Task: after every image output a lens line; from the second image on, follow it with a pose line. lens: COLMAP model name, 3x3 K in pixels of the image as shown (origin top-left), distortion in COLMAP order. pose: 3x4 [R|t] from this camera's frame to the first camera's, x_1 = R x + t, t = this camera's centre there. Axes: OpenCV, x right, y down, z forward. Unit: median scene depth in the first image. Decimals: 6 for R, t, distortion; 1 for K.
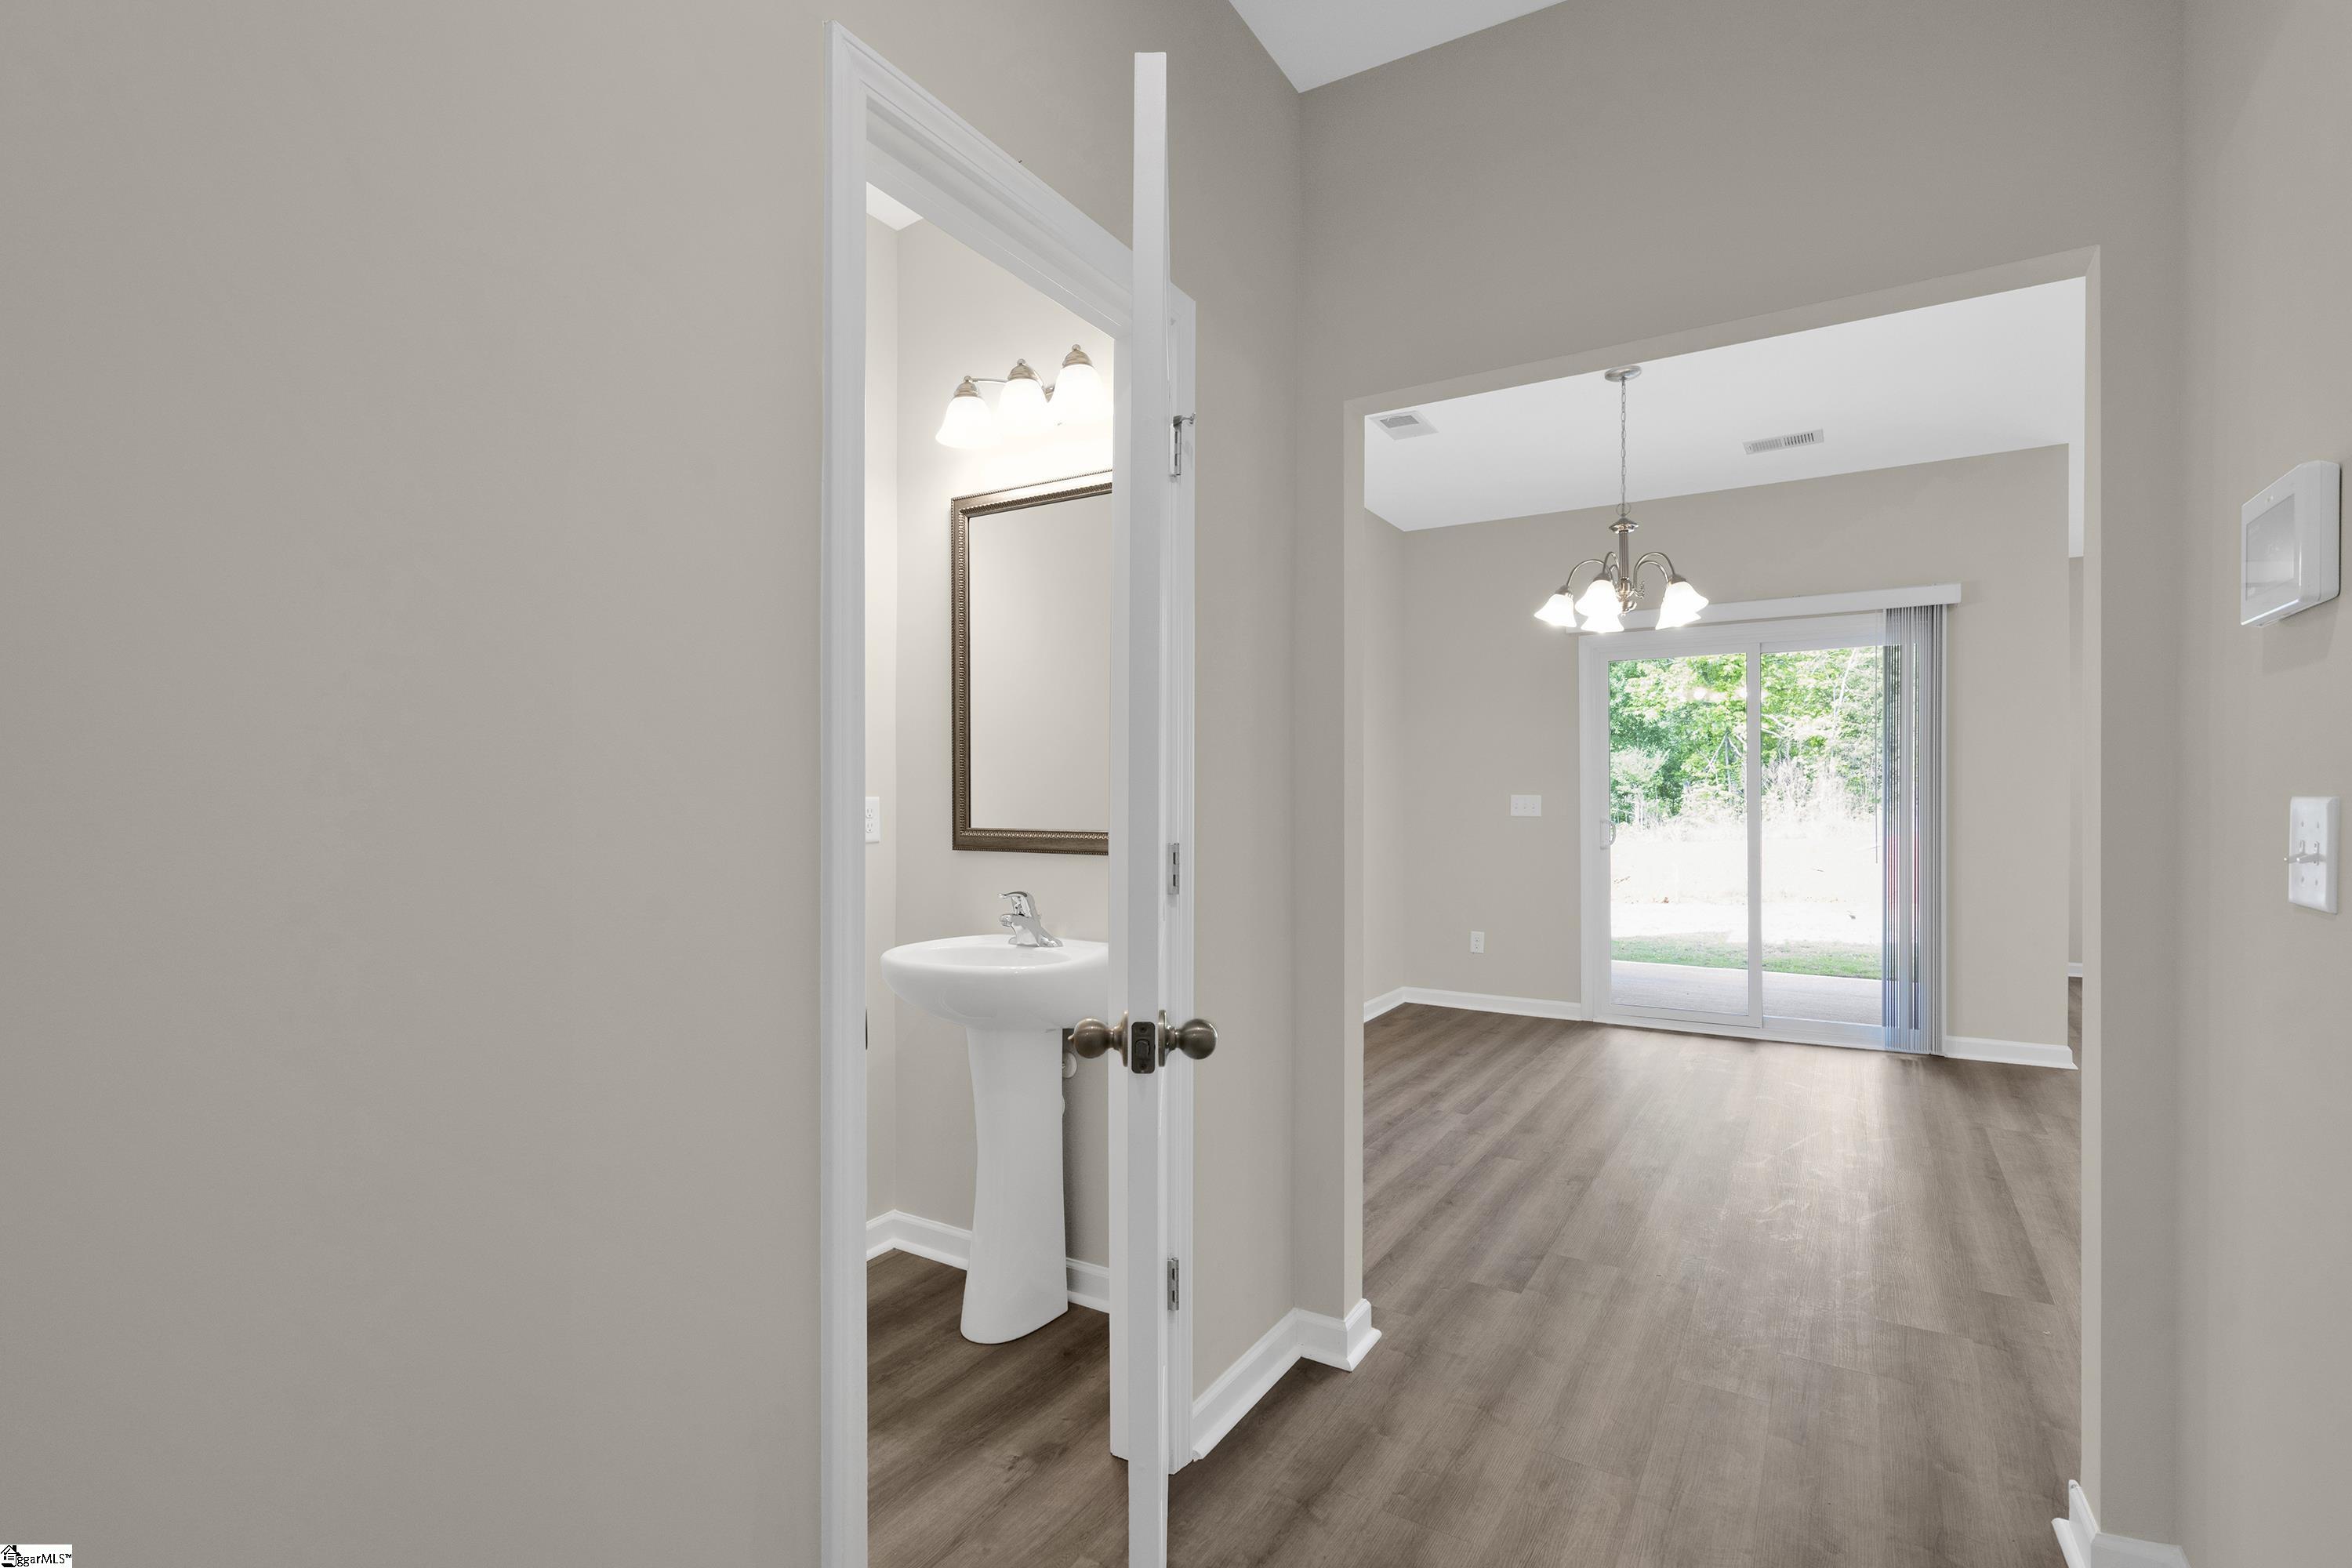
lens RADIAL K [[1053.7, 0, 1179.0], [0, 1053.7, 791.0], [0, 0, 1]] dist [-0.008185, 0.002402]
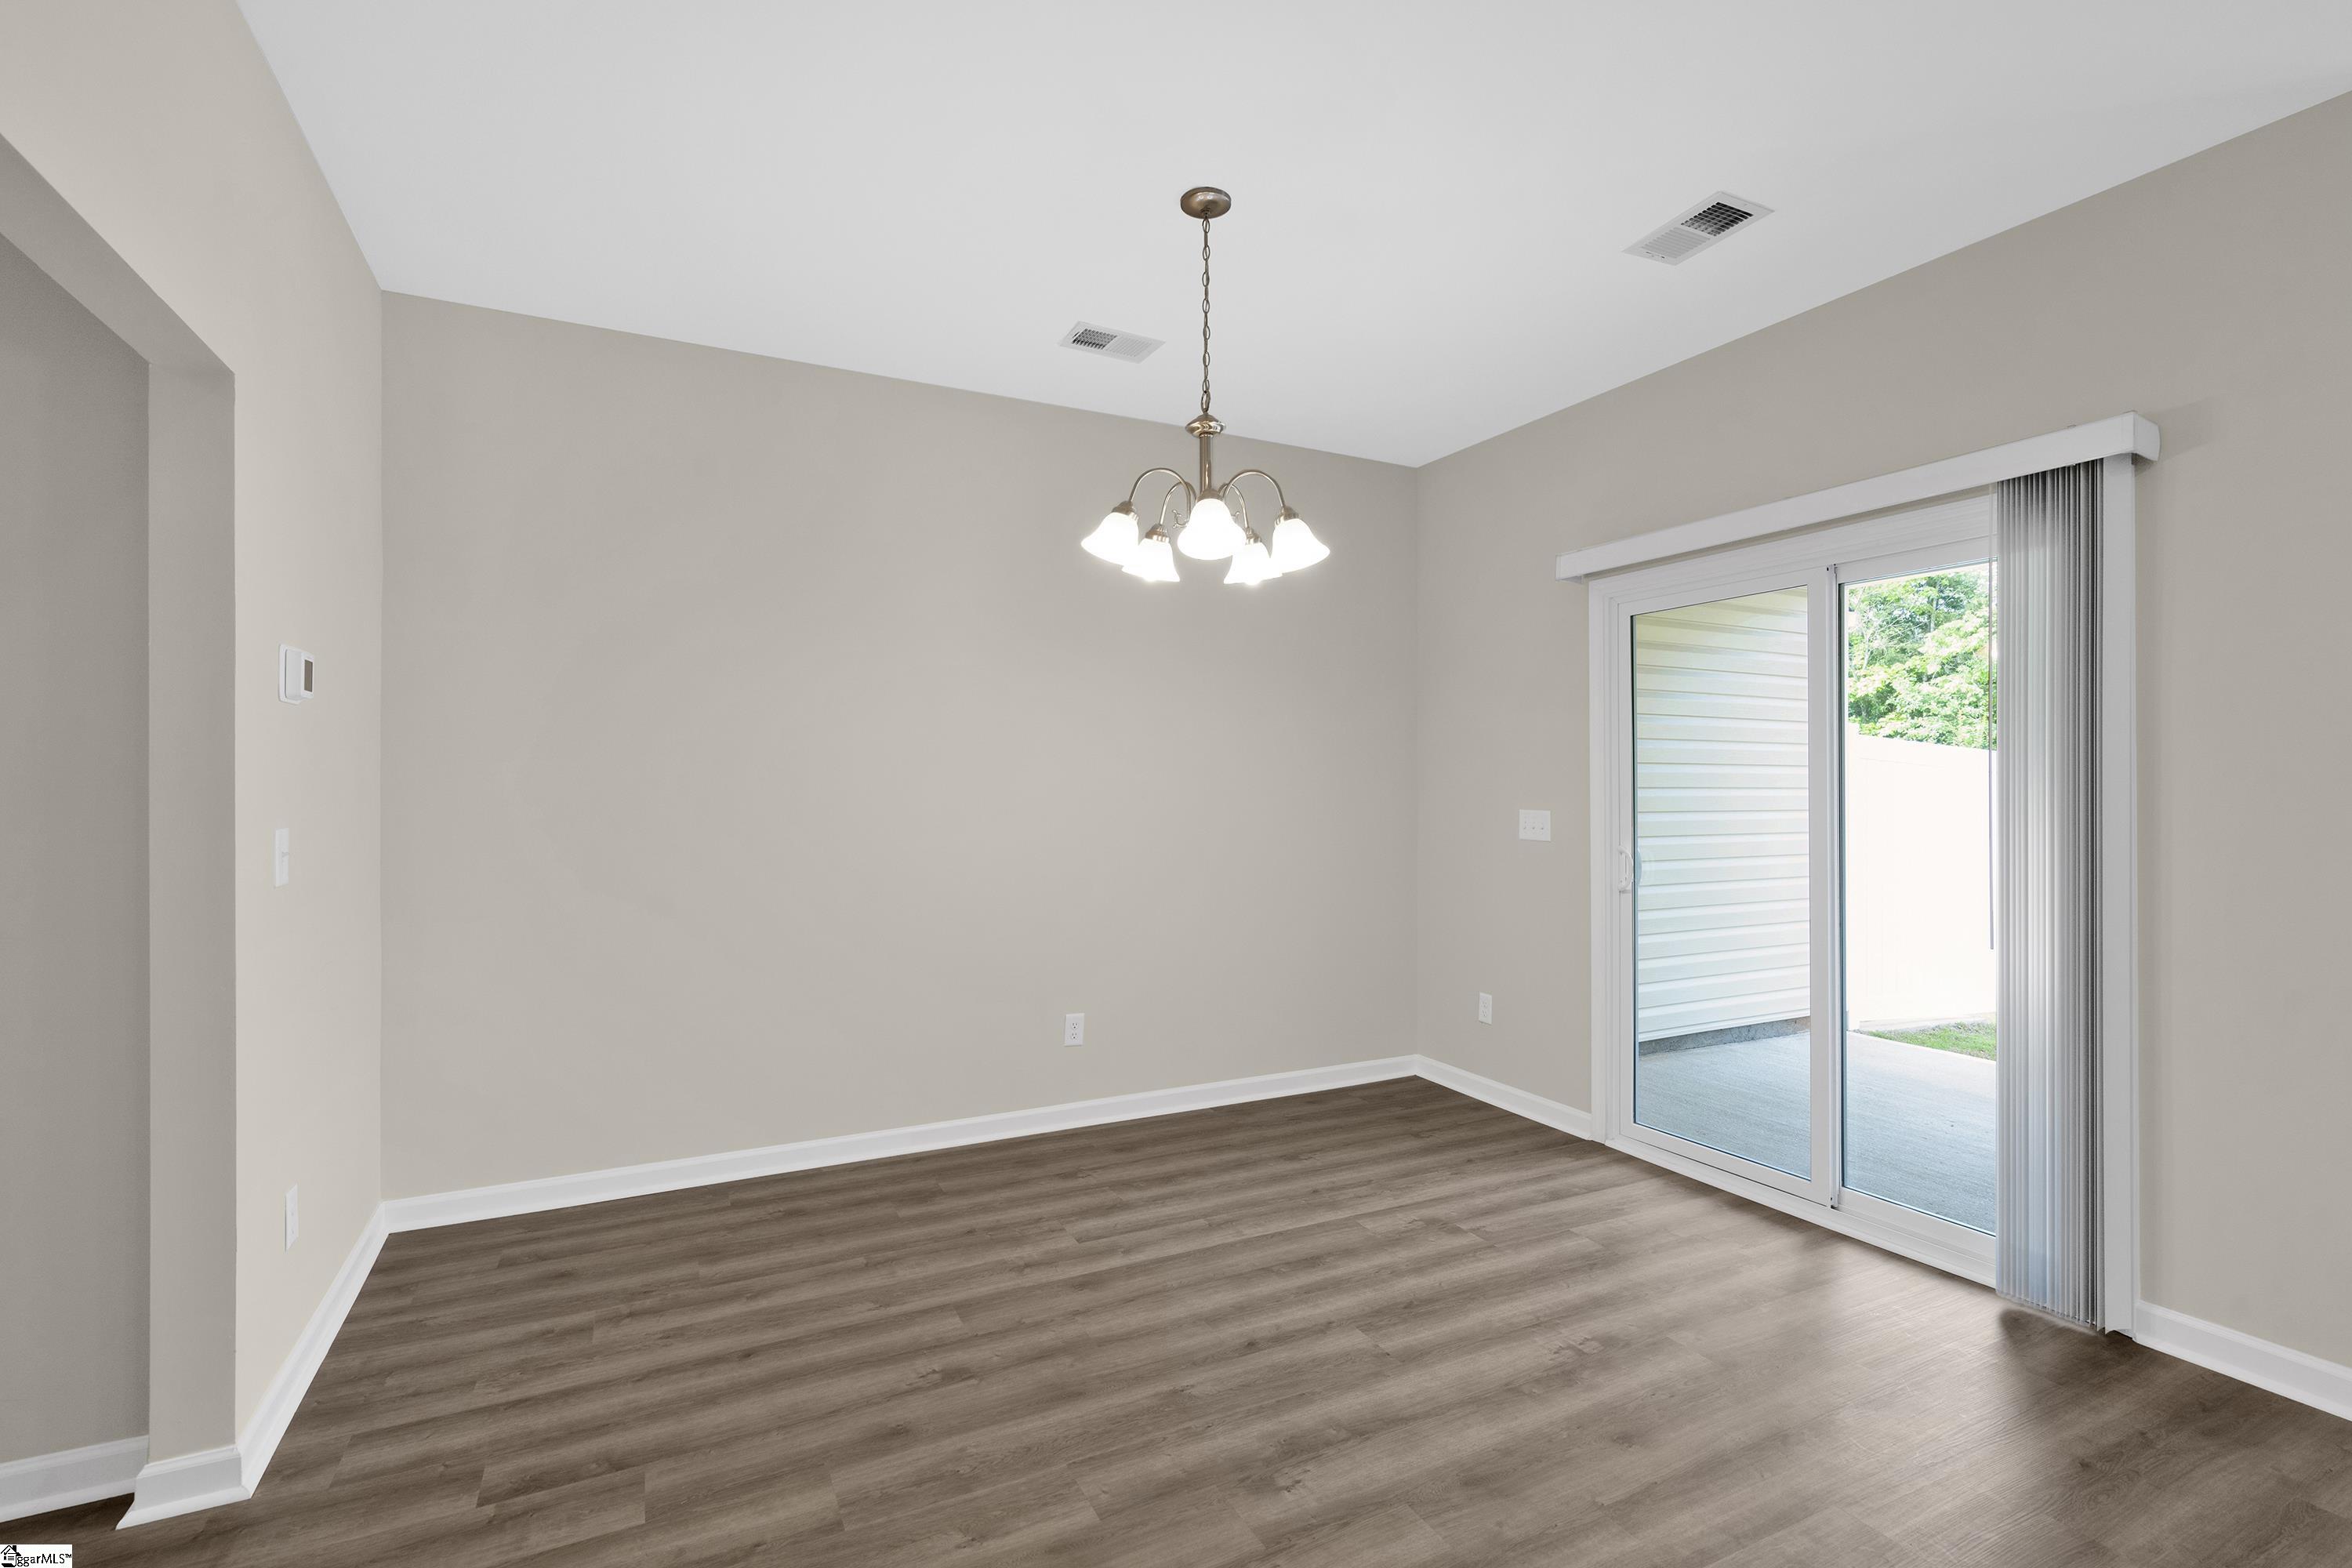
lens RADIAL K [[1053.7, 0, 1202.0], [0, 1053.7, 787.8], [0, 0, 1]] dist [-0.008185, 0.002402]
pose [[0.861654, 0.007624, -0.507439, 0.757558], [-0.002441, 0.999938, 0.010879, -0.028072], [0.507491, -0.008136, 0.861619, 0.414138]]
